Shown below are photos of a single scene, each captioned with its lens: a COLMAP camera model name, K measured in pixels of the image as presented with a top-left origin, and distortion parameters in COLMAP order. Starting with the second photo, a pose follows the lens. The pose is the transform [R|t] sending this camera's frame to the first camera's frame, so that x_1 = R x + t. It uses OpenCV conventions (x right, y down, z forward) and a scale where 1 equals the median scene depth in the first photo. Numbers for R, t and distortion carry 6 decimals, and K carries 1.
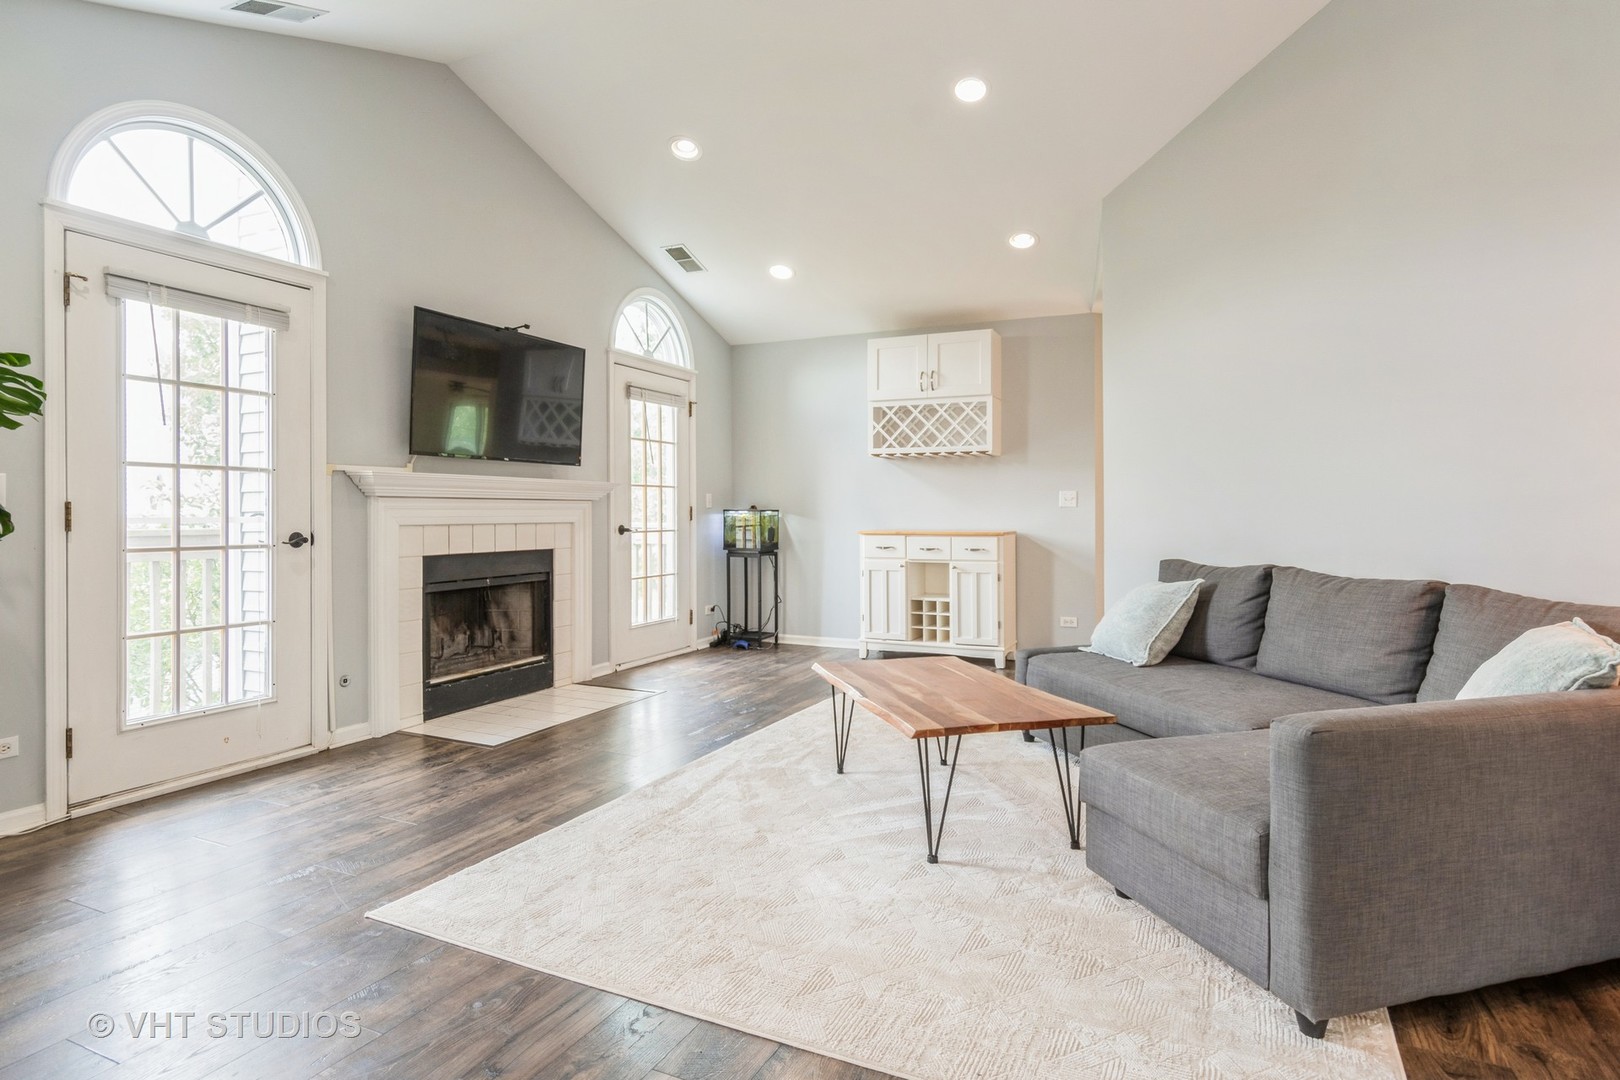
lens RADIAL K [[858.1, 0, 815.7], [0, 858.1, 505.6], [0, 0, 1]] dist [0.000762, -0.000335]
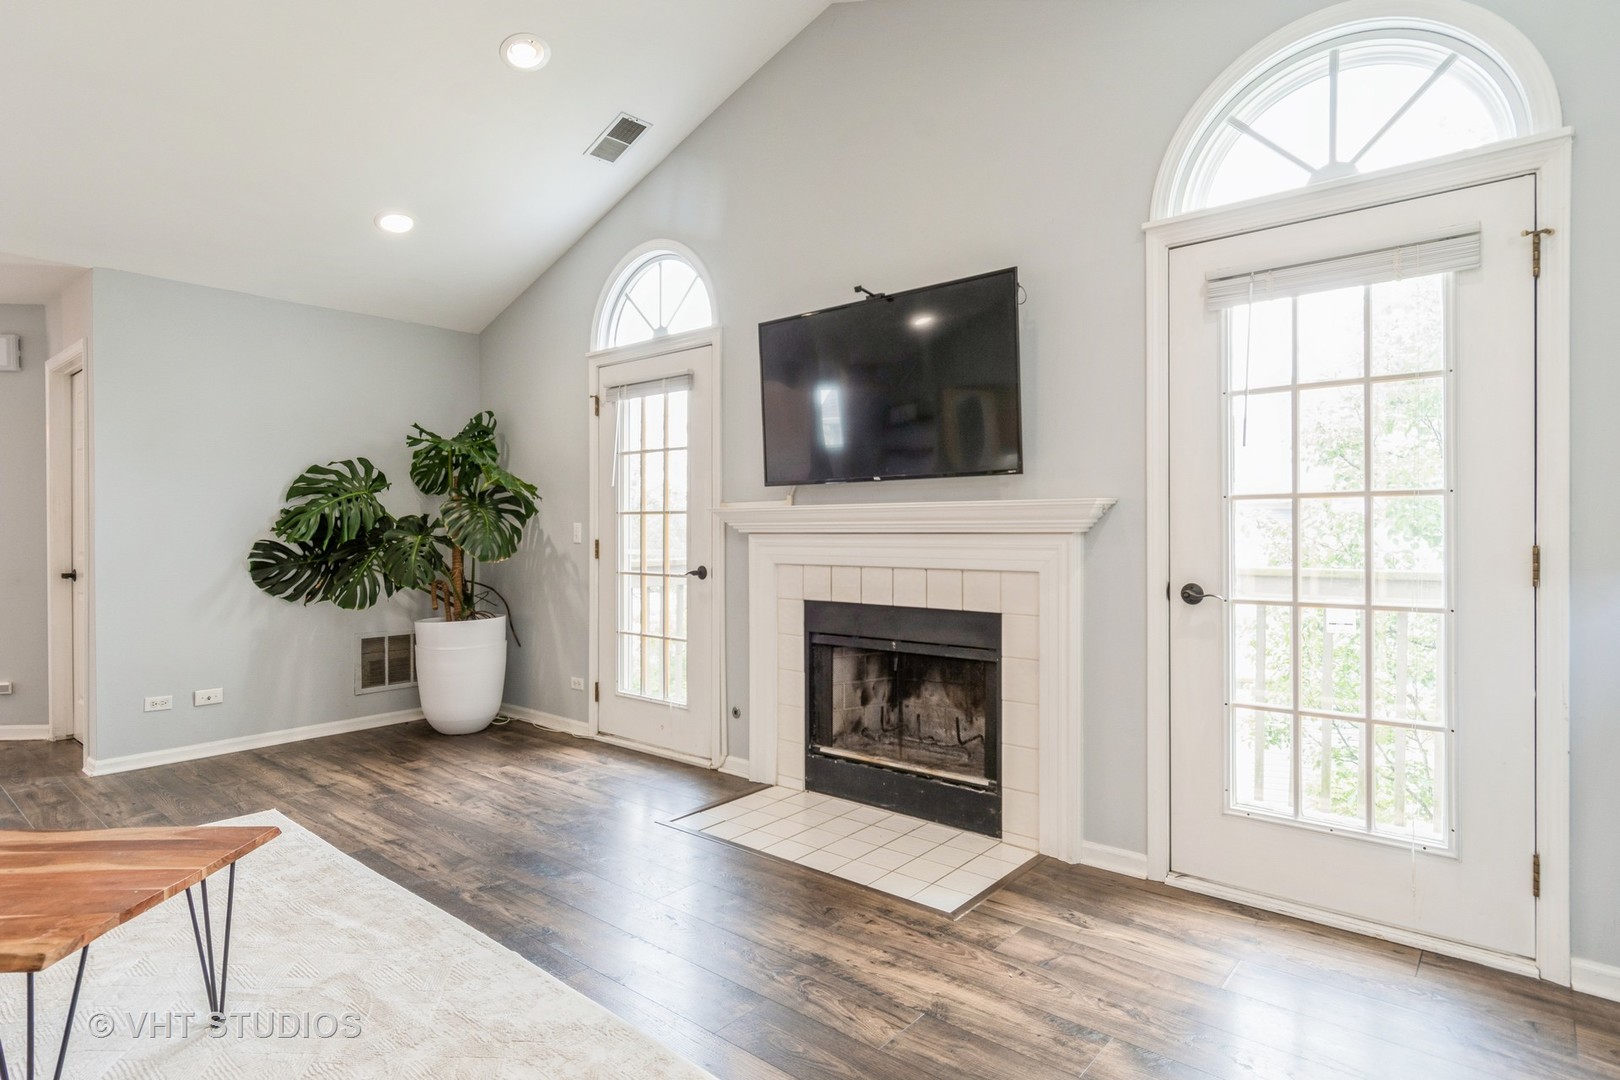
lens RADIAL K [[847.3, 0, 810.0], [0, 847.3, 540.0], [0, 0, 1]] dist [0.001915, 0.000295]
pose [[-0.249860, 0.001519, -0.968281, 0.383901], [0.002646, 0.999996, 0.000886, -0.003028], [0.968278, -0.002341, -0.249863, 1.256025]]
